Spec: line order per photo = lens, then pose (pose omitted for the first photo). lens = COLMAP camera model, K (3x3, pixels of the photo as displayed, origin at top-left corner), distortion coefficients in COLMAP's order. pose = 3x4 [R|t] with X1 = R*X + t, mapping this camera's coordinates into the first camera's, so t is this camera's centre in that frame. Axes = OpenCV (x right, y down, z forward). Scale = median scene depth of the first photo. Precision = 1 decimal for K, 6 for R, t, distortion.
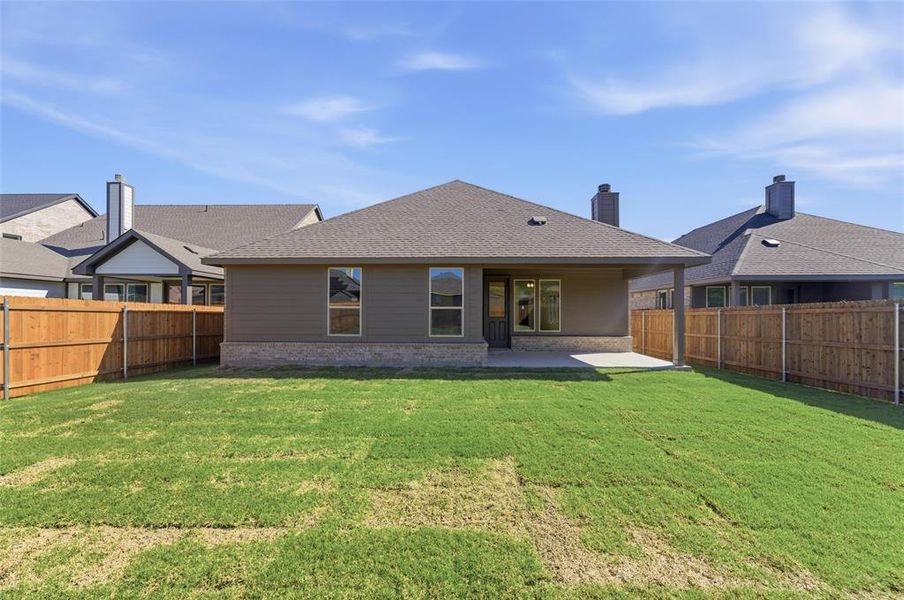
lens RADIAL K [[376.3, 0, 451.2], [0, 376.3, 293.3], [0, 0, 1]] dist [-0.000254, 0.000204]
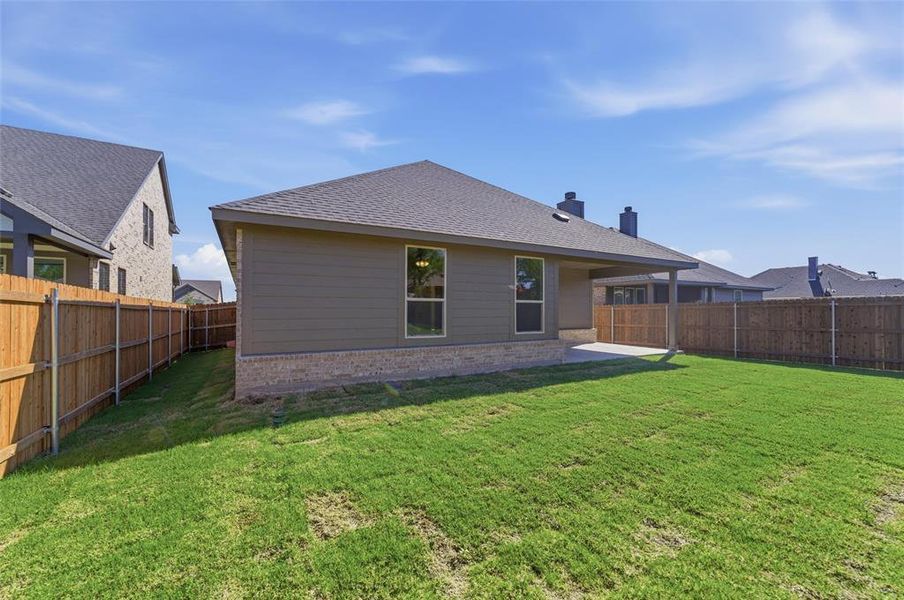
lens RADIAL K [[369.8, 0, 453.8], [0, 369.8, 295.4], [0, 0, 1]] dist [-0.000364, 0.000198]
pose [[0.854927, 0.017839, 0.518441, -0.624533], [-0.024297, 0.999689, 0.005667, 0.022997], [-0.518179, -0.017441, 0.855094, 0.339782]]
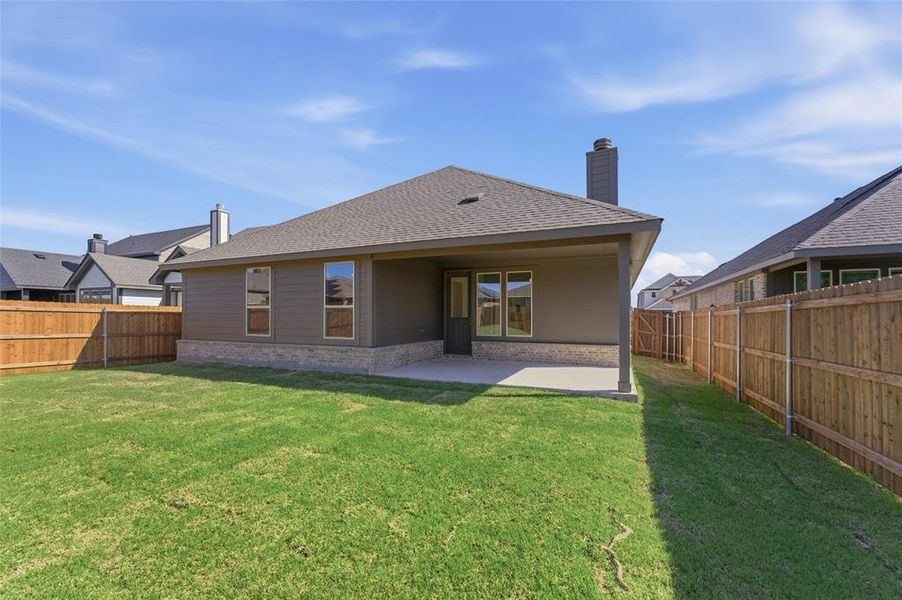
lens RADIAL K [[376.9, 0, 451.0], [0, 376.9, 300.0], [0, 0, 1]] dist [-0.000026, -0.000038]
pose [[0.923957, -0.017220, -0.382109, 0.573816], [0.019802, 0.999800, 0.002826, 0.025230], [0.381984, -0.010178, 0.924113, 0.275398]]
